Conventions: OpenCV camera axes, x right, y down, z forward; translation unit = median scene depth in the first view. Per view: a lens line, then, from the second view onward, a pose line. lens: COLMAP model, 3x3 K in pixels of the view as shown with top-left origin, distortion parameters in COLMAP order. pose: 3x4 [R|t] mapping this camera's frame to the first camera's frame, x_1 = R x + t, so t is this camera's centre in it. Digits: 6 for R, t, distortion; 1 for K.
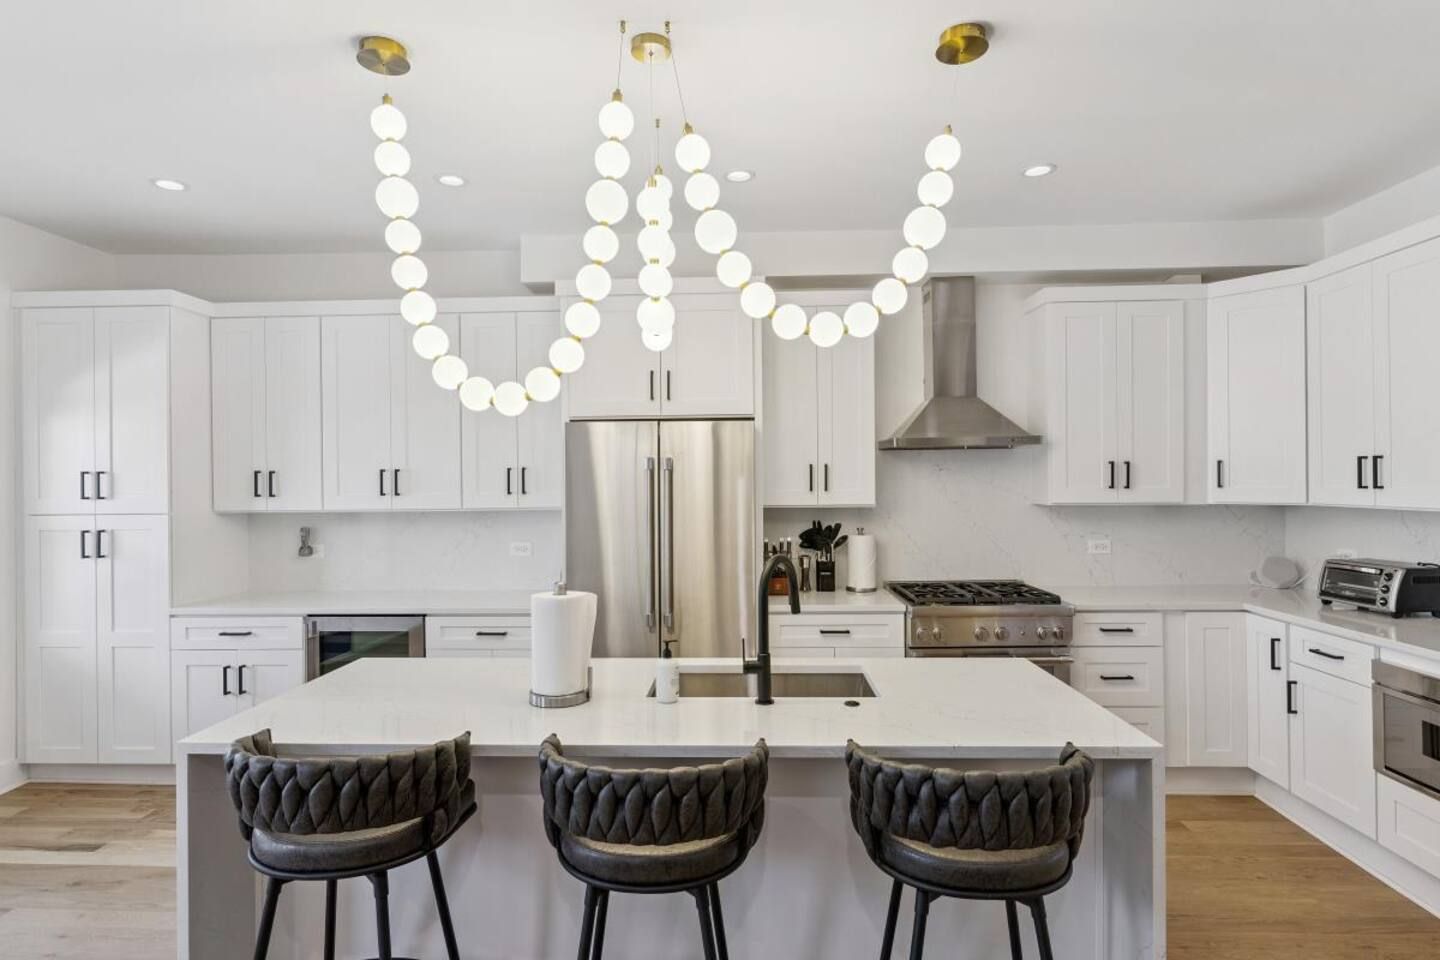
lens RADIAL K [[716.6, 0, 723.6], [0, 716.6, 485.6], [0, 0, 1]] dist [-0.005982, 0.000041]
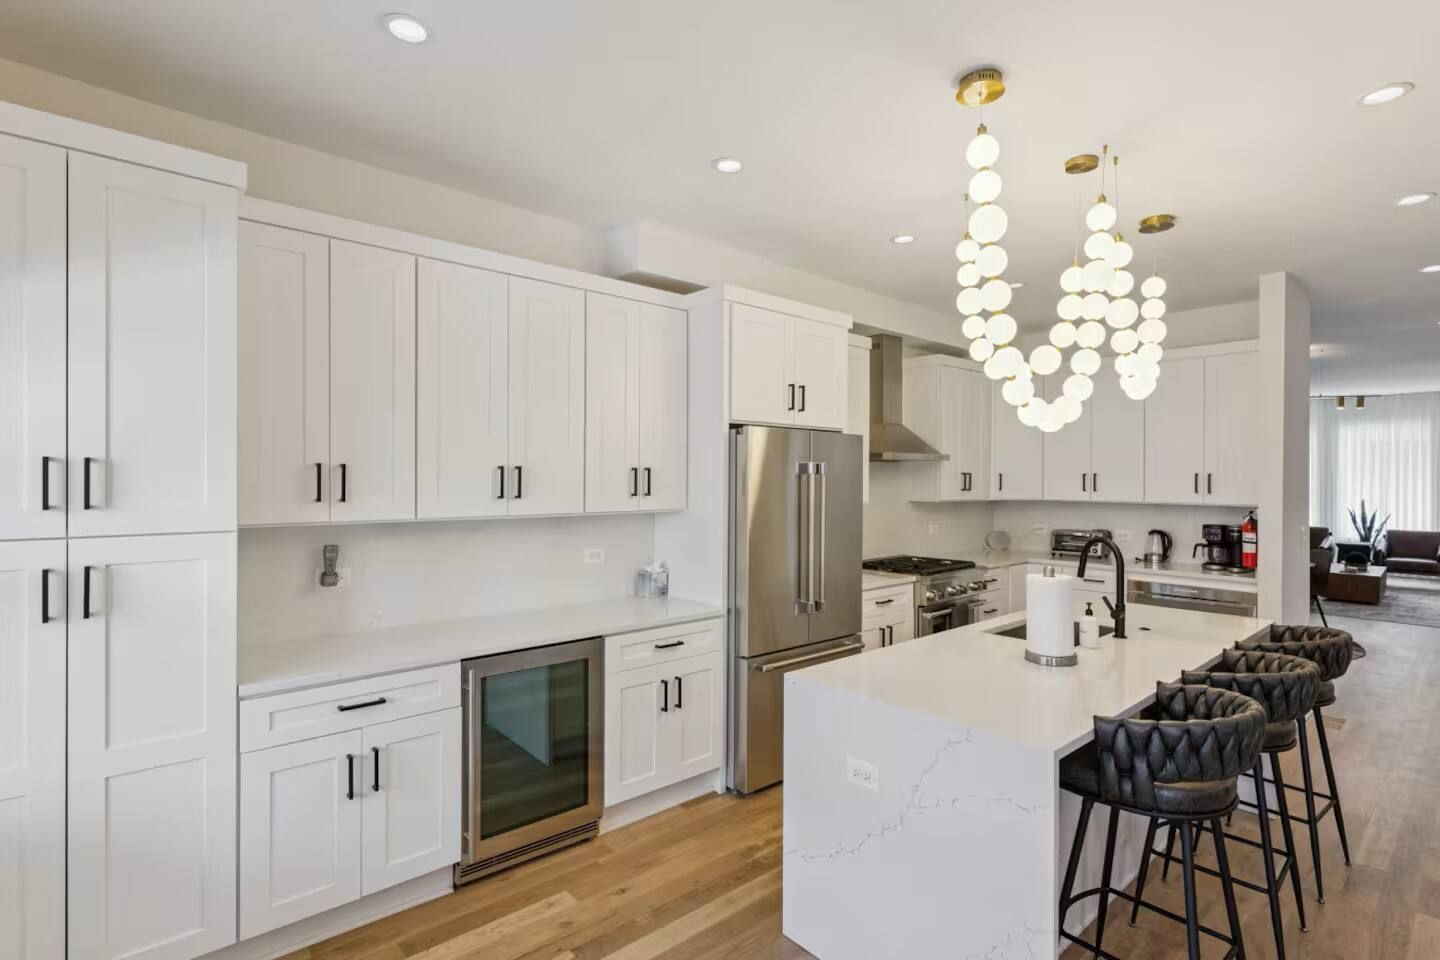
lens RADIAL K [[681.0, 0, 720.0], [0, 681.0, 478.5], [0, 0, 1]] dist [-0.003675, -0.000572]
pose [[0.733821, 0.012616, 0.679225, -0.847119], [-0.003952, 0.999890, -0.014303, 0.001927], [-0.679331, 0.007812, 0.733790, 0.289022]]
